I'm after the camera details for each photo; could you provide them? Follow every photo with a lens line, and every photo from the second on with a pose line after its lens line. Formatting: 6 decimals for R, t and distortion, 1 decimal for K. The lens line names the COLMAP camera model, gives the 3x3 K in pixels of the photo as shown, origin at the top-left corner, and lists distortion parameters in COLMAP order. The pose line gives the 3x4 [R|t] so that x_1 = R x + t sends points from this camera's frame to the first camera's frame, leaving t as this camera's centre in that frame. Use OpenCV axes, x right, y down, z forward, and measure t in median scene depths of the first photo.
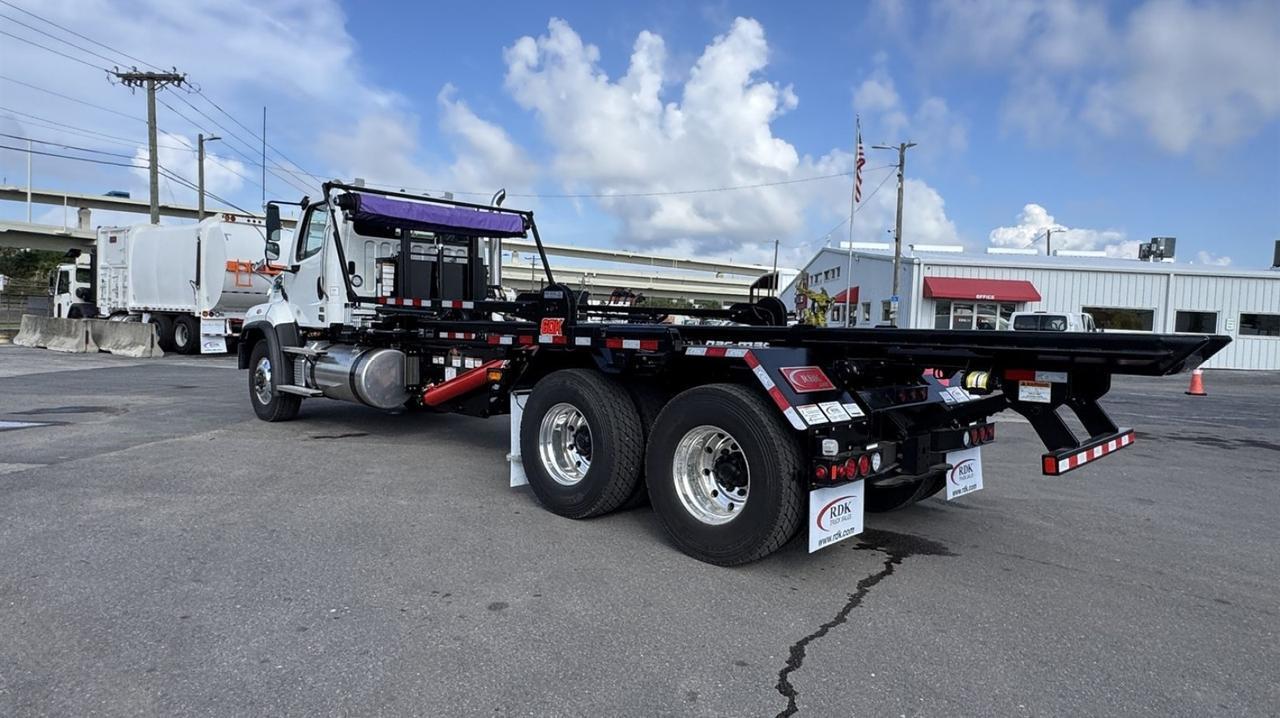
lens RADIAL K [[776.6, 0, 641.8], [0, 776.6, 356.0], [0, 0, 1]] dist [-0.006135, 0.003546]
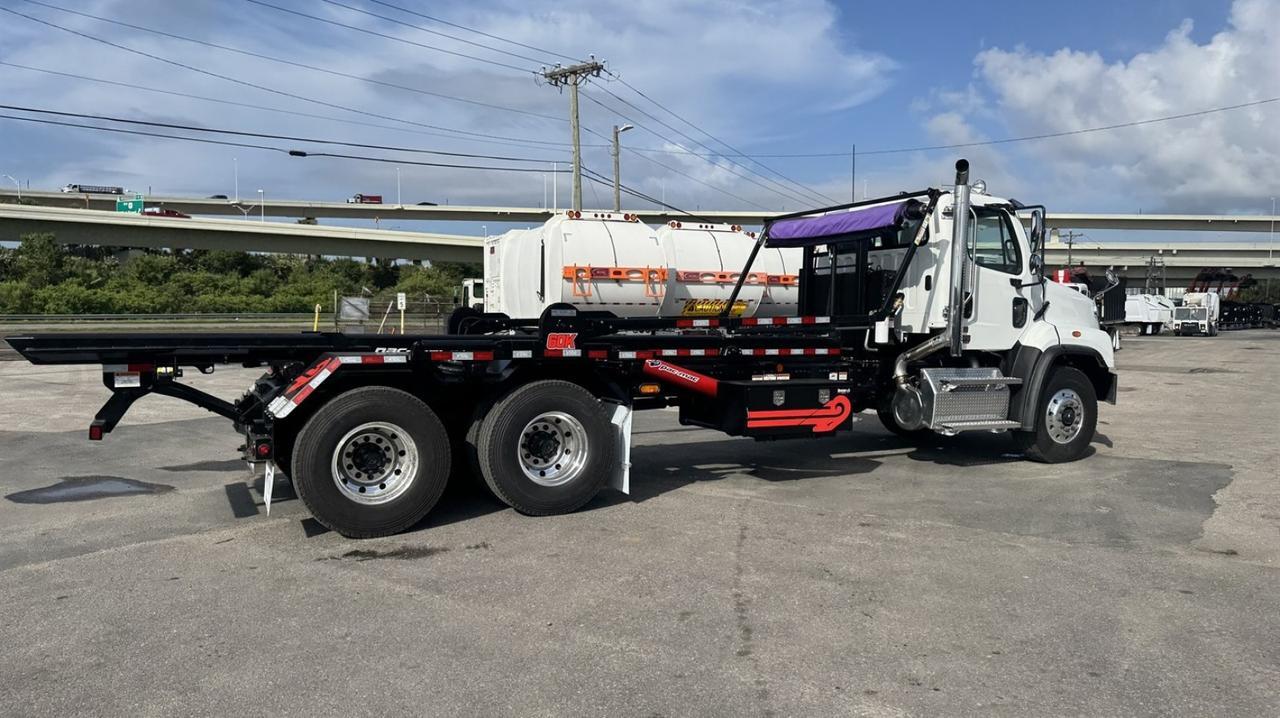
lens RADIAL K [[895.9, 0, 632.5], [0, 895.9, 372.8], [0, 0, 1]] dist [0.077990, -0.096720]
pose [[0.821535, 0.006665, -0.570120, 0.047653], [-0.000765, 0.999944, 0.010587, -0.012783], [0.570158, -0.008262, 0.821493, 0.171760]]
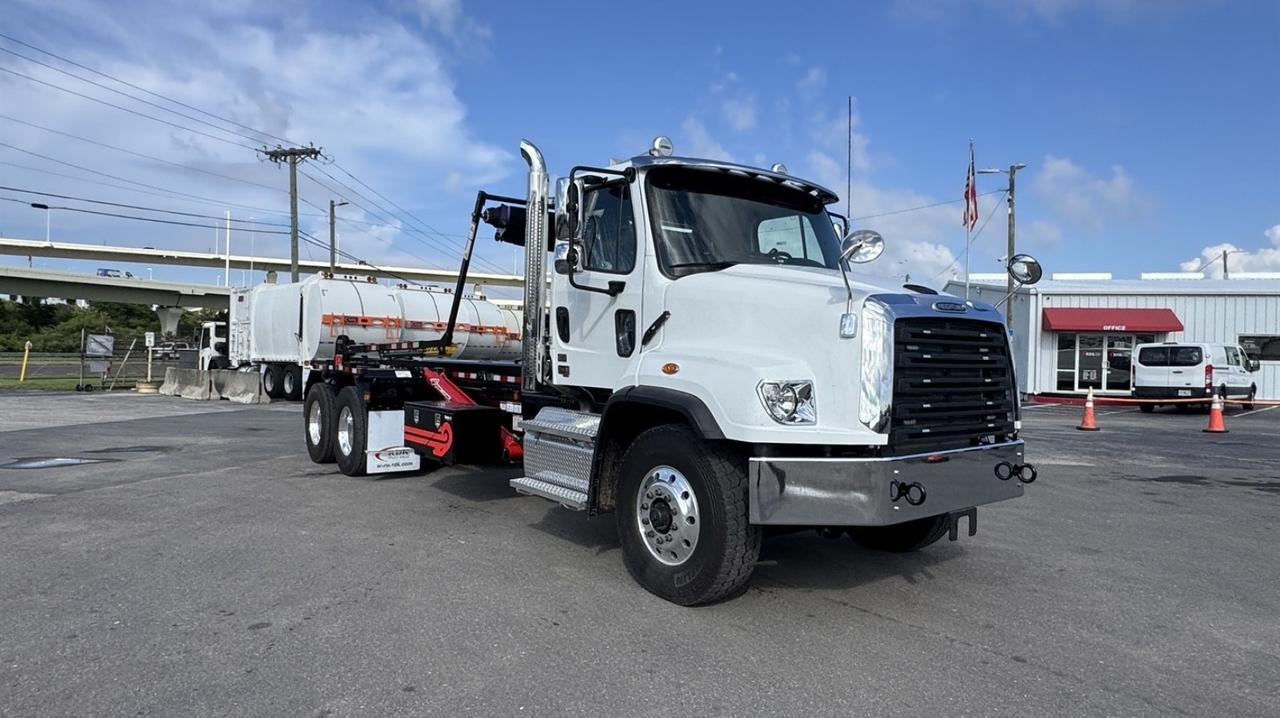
lens RADIAL K [[787.4, 0, 643.3], [0, 787.4, 364.7], [0, 0, 1]] dist [-0.012799, 0.009534]
pose [[0.981730, -0.019304, -0.189296, 0.077473], [0.010725, 0.998873, -0.046240, 0.002666], [0.189975, 0.043365, 0.980831, 0.003540]]
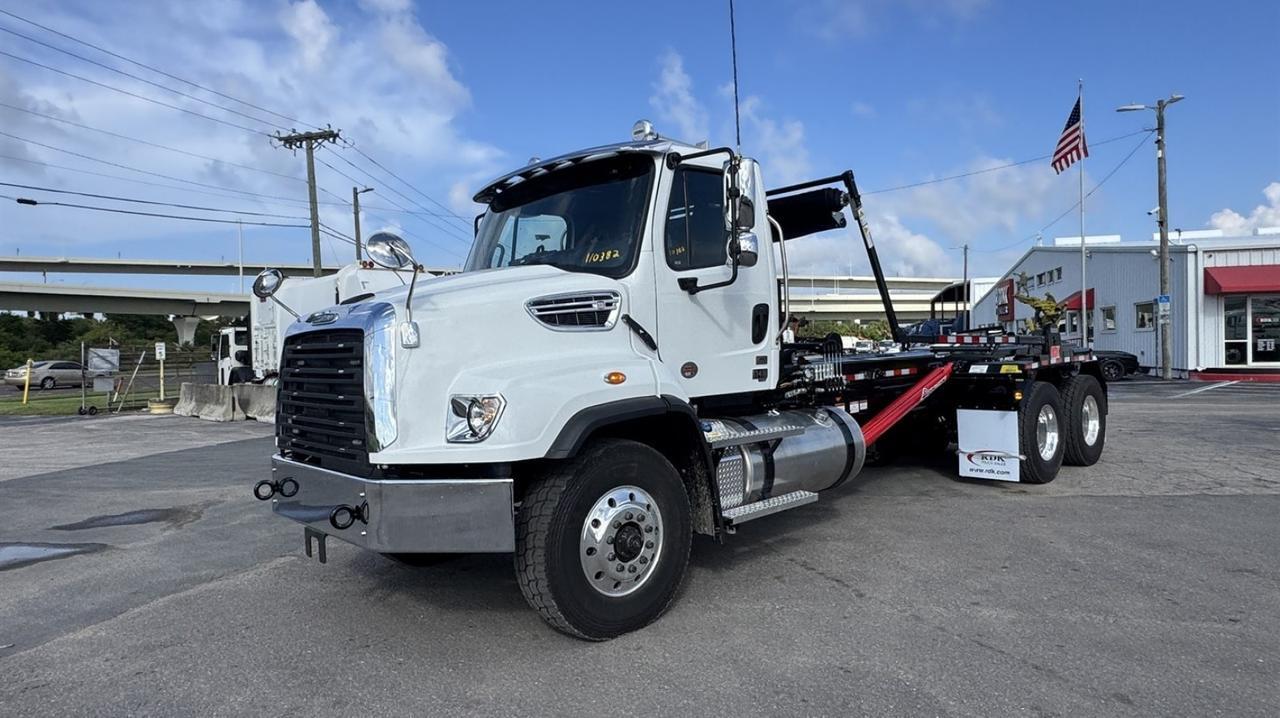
lens RADIAL K [[776.6, 0, 629.4], [0, 776.6, 362.5], [0, 0, 1]] dist [-0.006135, 0.003546]
pose [[0.974624, -0.059101, -0.215905, -0.032565], [0.052464, 0.997961, -0.036347, -0.010615], [0.217613, 0.024097, 0.975738, 0.131876]]
